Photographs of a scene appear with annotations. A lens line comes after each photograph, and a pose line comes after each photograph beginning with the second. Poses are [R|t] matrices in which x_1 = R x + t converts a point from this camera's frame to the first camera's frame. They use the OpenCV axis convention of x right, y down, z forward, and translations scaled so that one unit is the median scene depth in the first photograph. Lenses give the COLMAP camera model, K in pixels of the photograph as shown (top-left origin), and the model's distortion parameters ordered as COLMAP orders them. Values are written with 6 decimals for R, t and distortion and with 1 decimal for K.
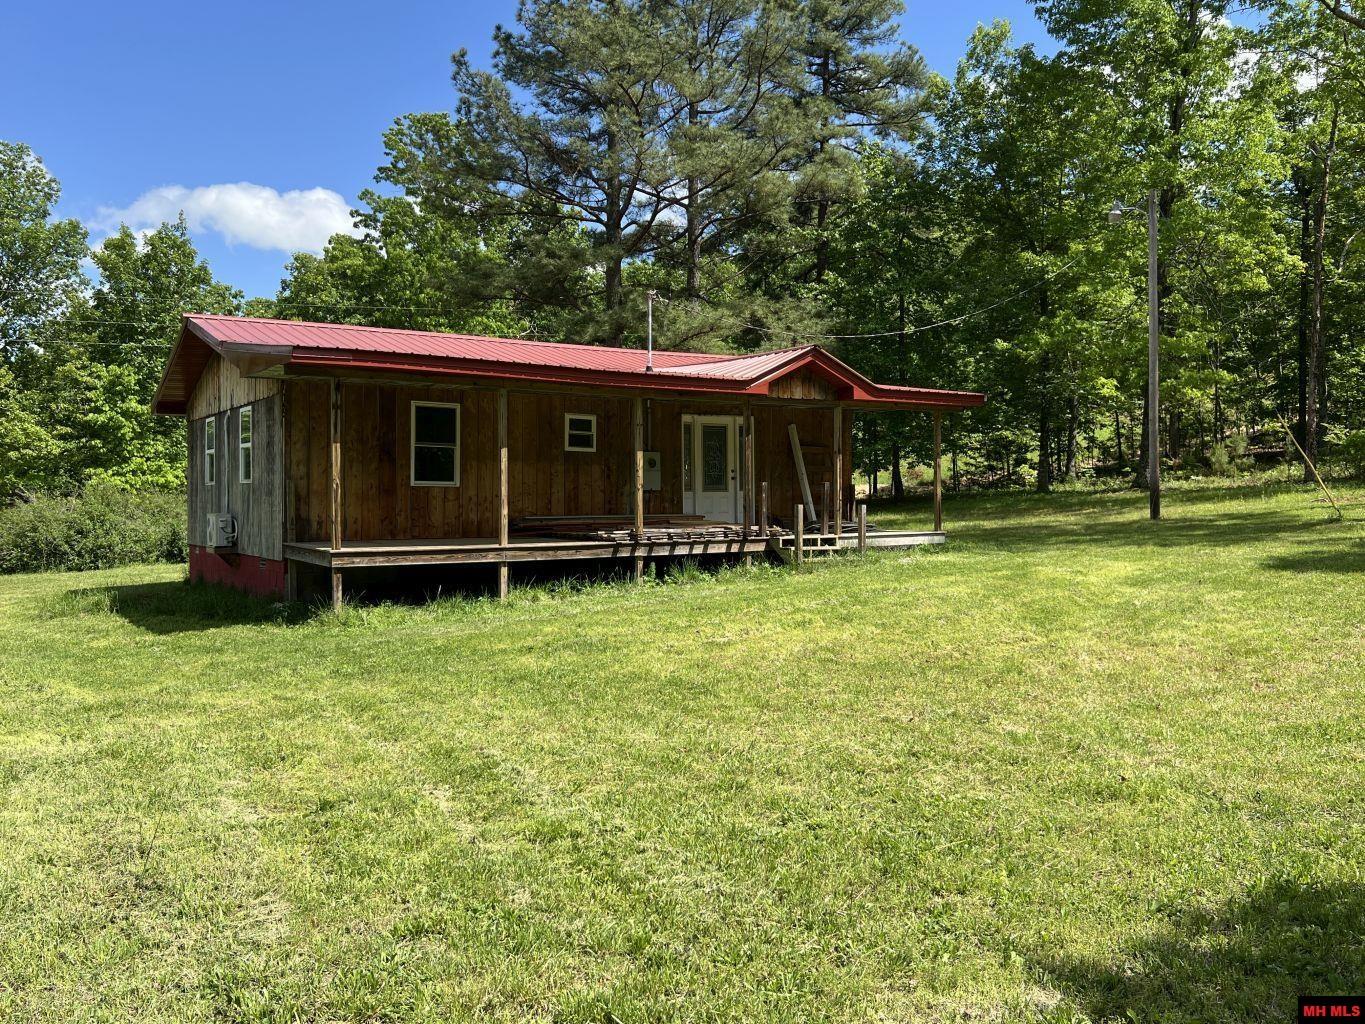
lens RADIAL K [[1070.8, 0, 682.5], [0, 1070.8, 512.0], [0, 0, 1]] dist [0.019858, -0.000647]
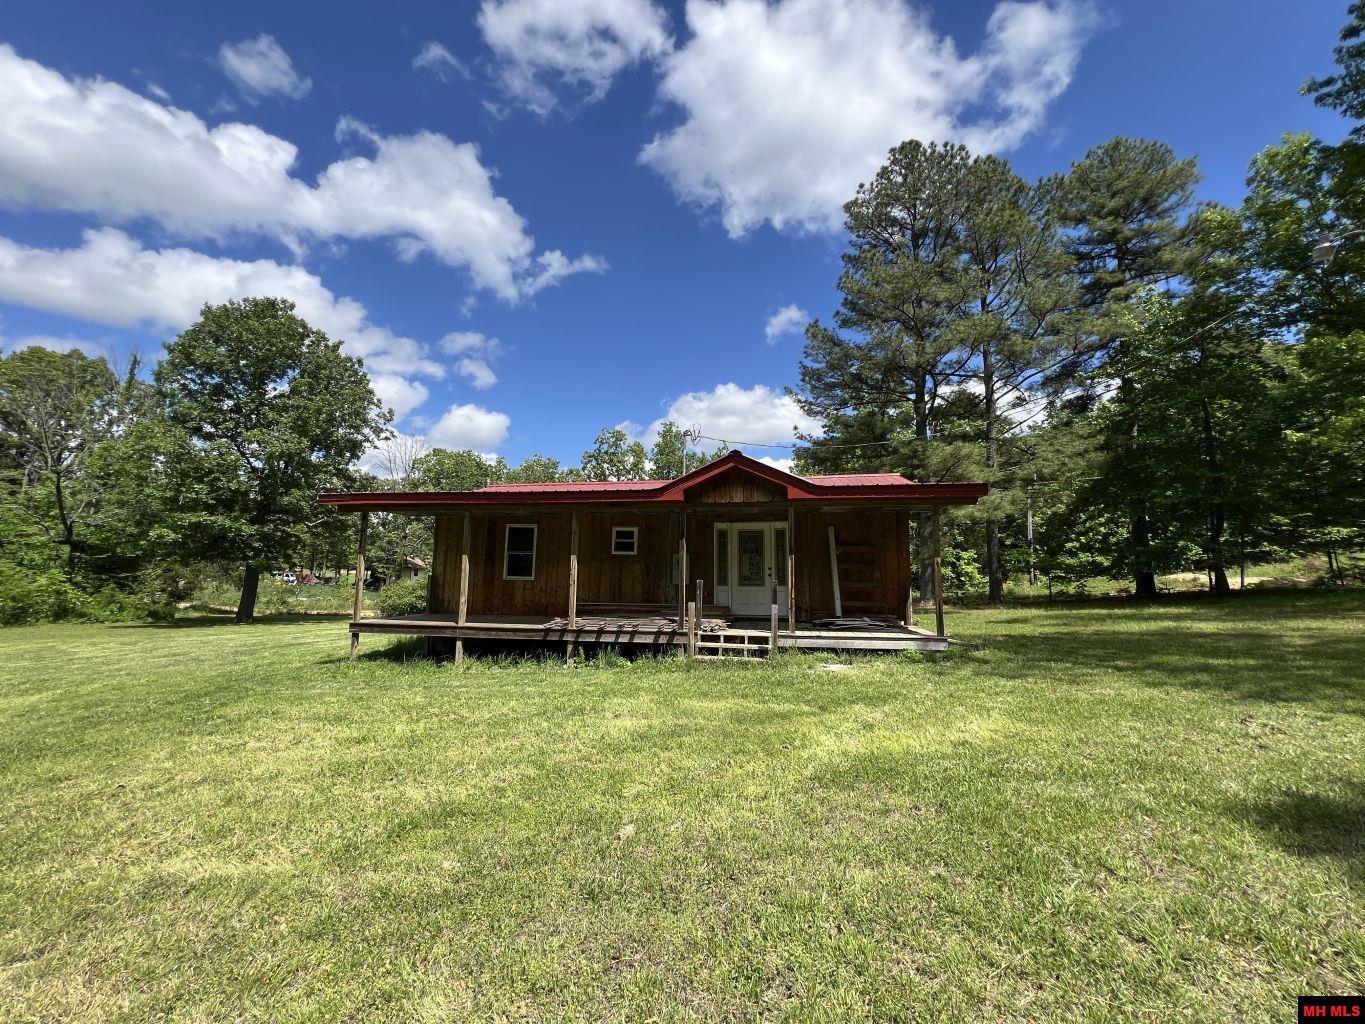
lens RADIAL K [[541.7, 0, 682.5], [0, 541.7, 512.0], [0, 0, 1]] dist [-0.002561, -0.000293]
pose [[0.731698, -0.070557, -0.677967, 0.427294], [-0.022651, 0.991562, -0.127639, -0.024709], [0.681253, 0.108750, 0.723926, 0.556248]]
